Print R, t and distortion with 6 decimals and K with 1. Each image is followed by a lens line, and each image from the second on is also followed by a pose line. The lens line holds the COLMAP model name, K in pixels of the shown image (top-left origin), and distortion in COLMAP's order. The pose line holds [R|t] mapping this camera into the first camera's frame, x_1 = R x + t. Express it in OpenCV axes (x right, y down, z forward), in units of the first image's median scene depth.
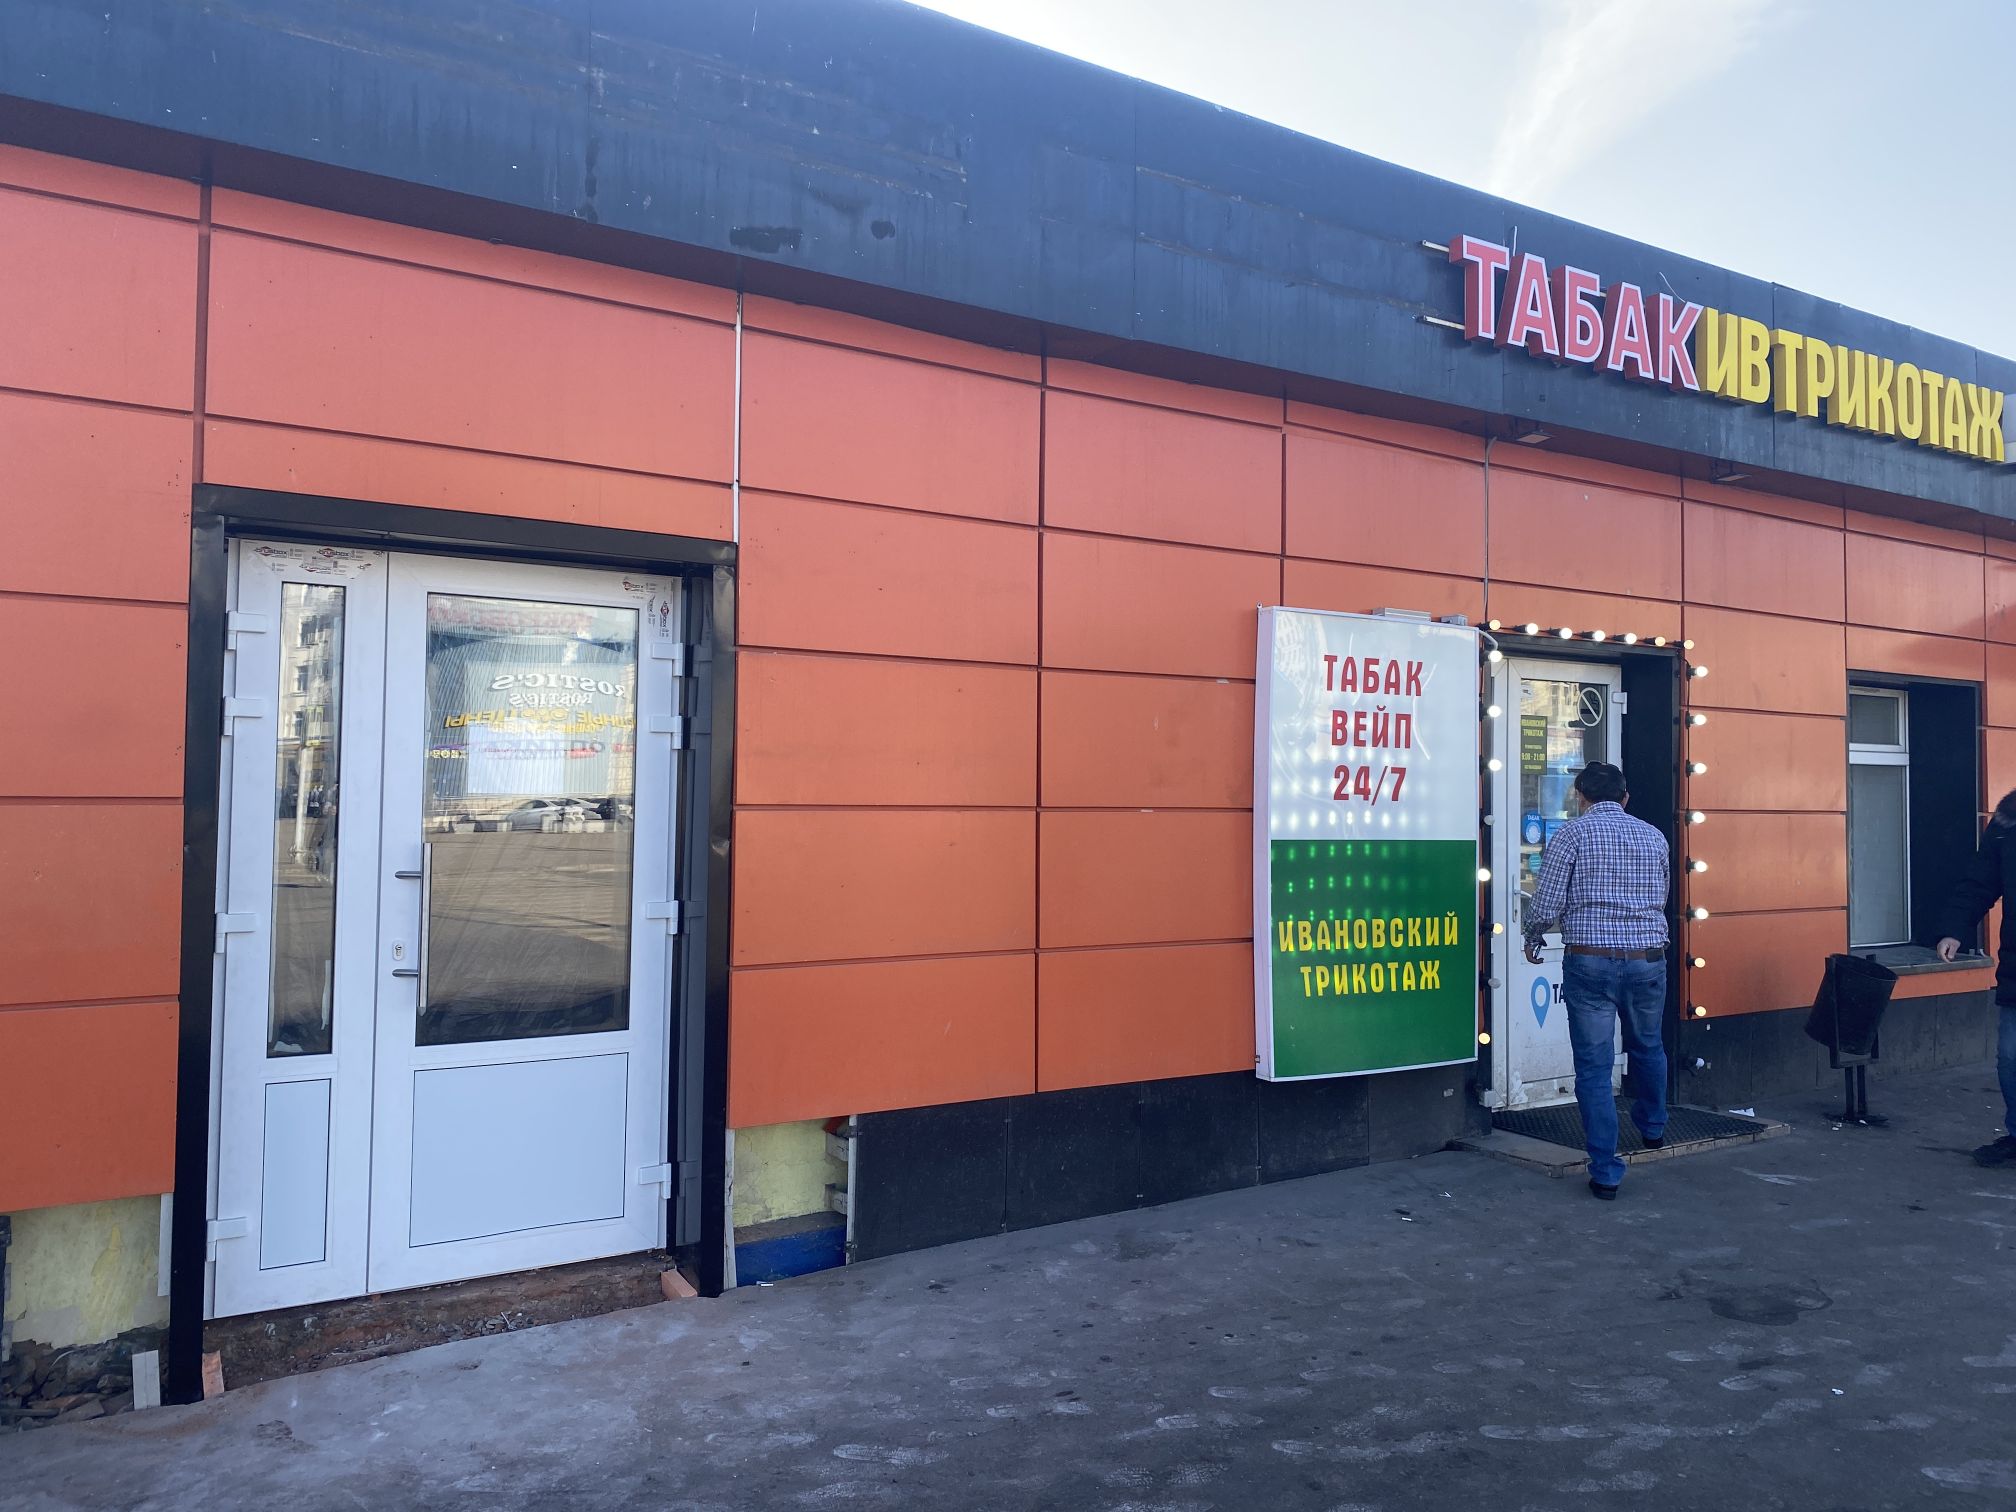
lens RADIAL K [[1525.8, 0, 998.7], [0, 1525.8, 763.5], [0, 0, 1]] dist [0.057002, -0.057305]
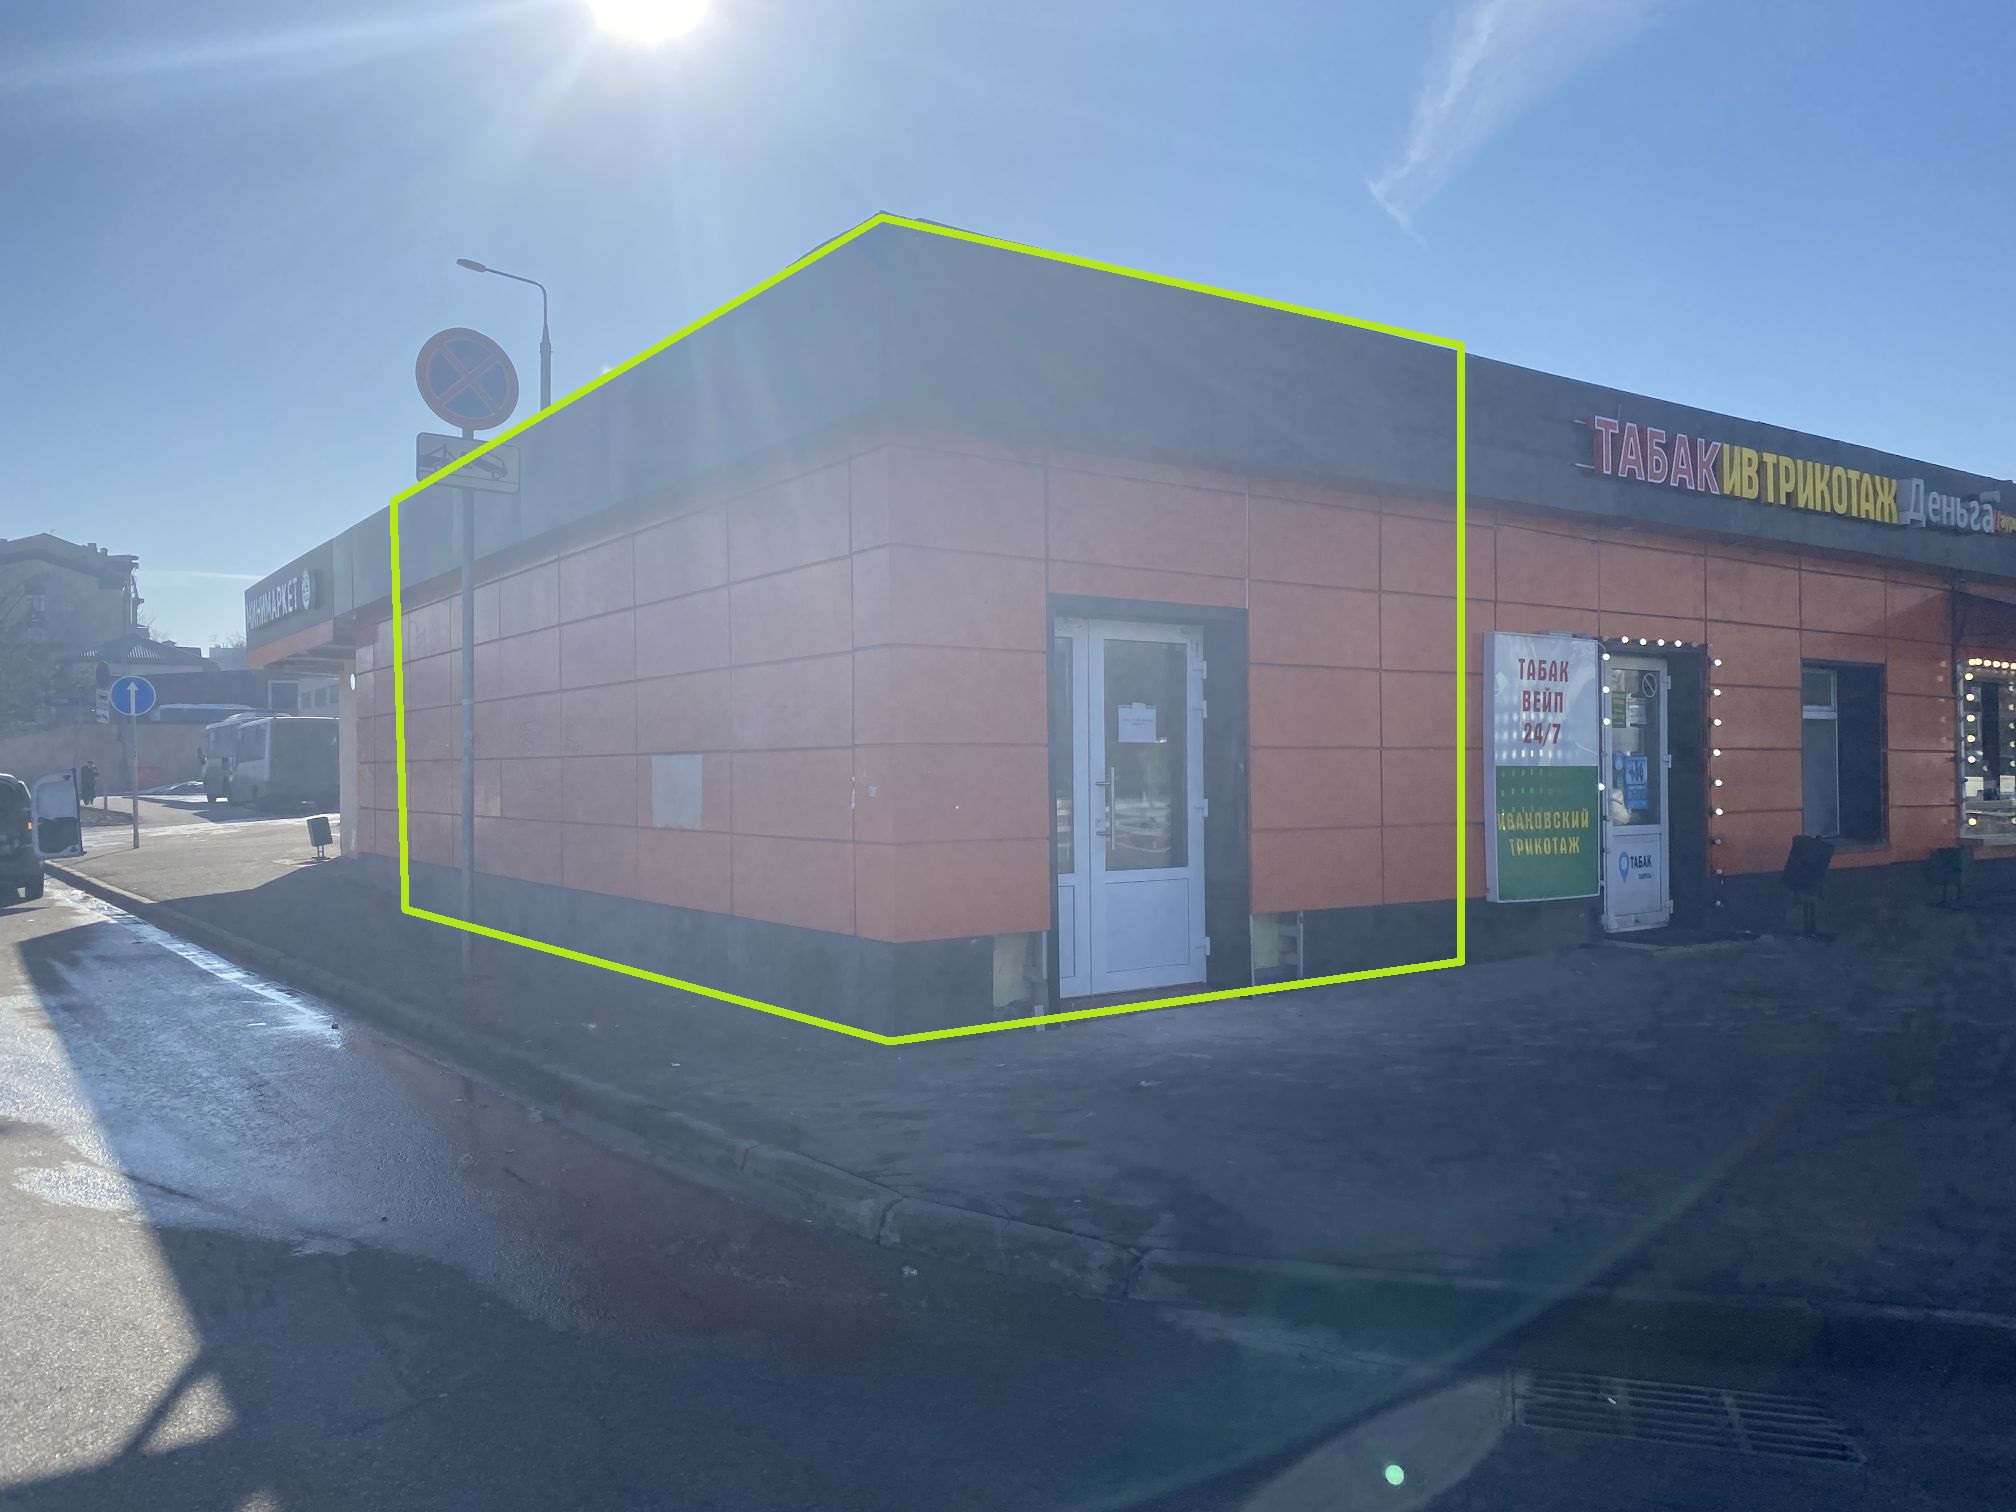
lens RADIAL K [[1525.8, 0, 1013.4], [0, 1525.8, 748.6], [0, 0, 1]] dist [0.057002, -0.057305]
pose [[0.998280, -0.012830, 0.057197, -0.420940], [0.012103, 0.999842, 0.013043, 0.000760], [-0.057356, -0.012328, 0.998278, -0.643175]]
